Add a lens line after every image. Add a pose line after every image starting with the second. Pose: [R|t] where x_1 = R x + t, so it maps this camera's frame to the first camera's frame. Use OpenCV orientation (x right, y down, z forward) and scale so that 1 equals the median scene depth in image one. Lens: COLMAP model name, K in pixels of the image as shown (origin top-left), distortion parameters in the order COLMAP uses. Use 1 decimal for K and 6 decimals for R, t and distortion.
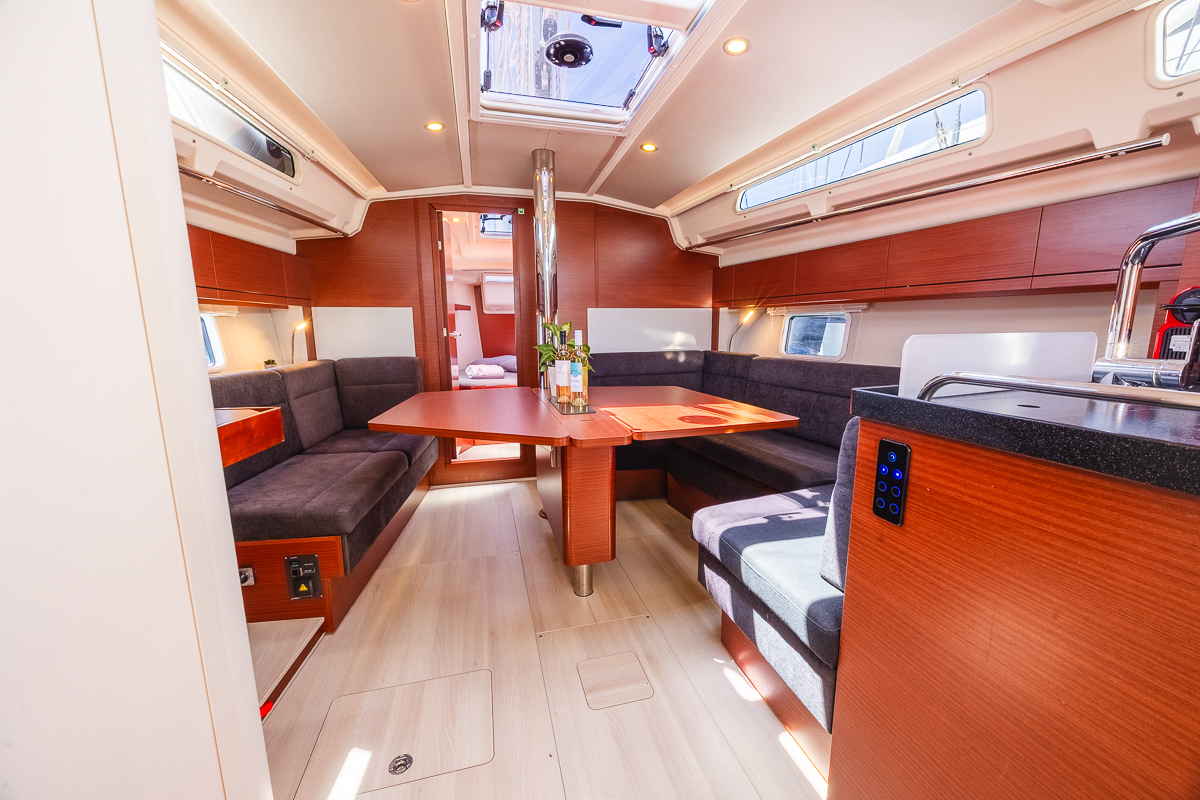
lens RADIAL K [[456.0, 0, 600.9], [0, 456.0, 402.1], [0, 0, 1]] dist [-0.001745, -0.000222]
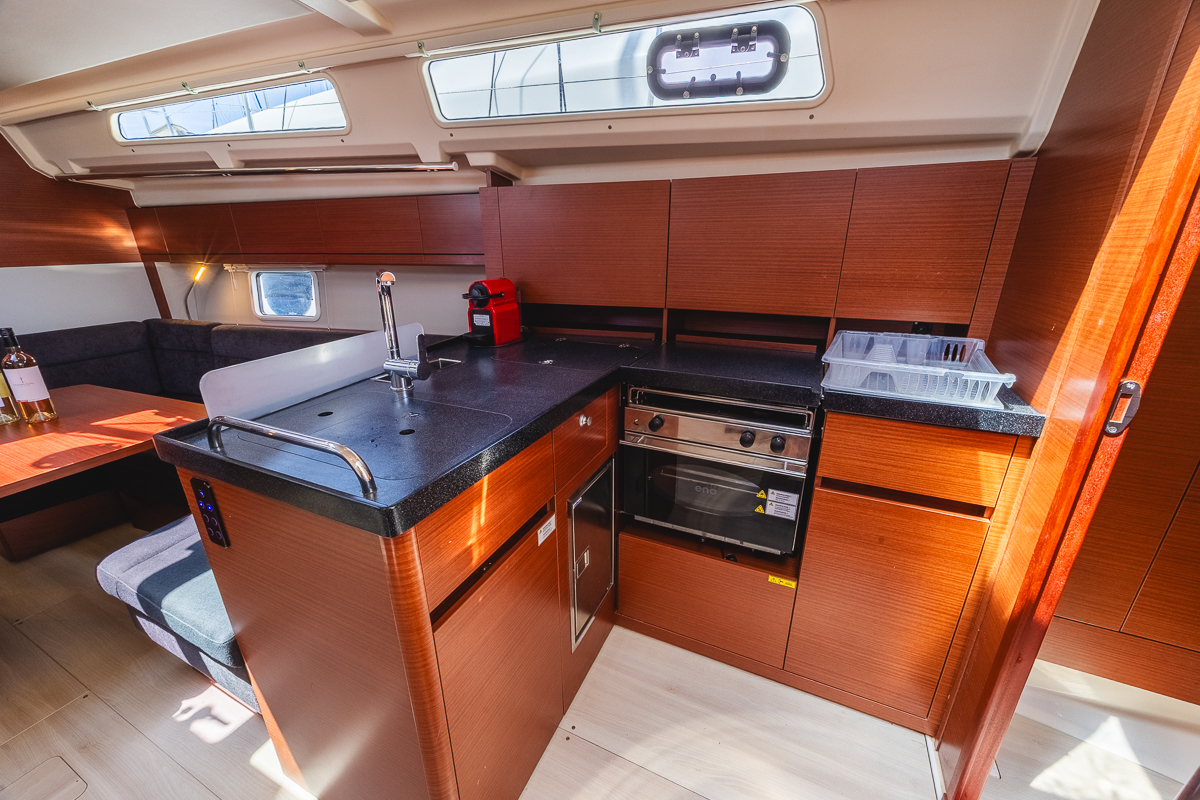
lens RADIAL K [[456.0, 0, 600.9], [0, 456.0, 402.1], [0, 0, 1]] dist [-0.001745, -0.000222]
pose [[0.640161, -0.254651, 0.724808, 0.162419], [0.129645, 0.965743, 0.224796, -0.066741], [-0.757223, -0.049938, 0.651245, -0.132244]]
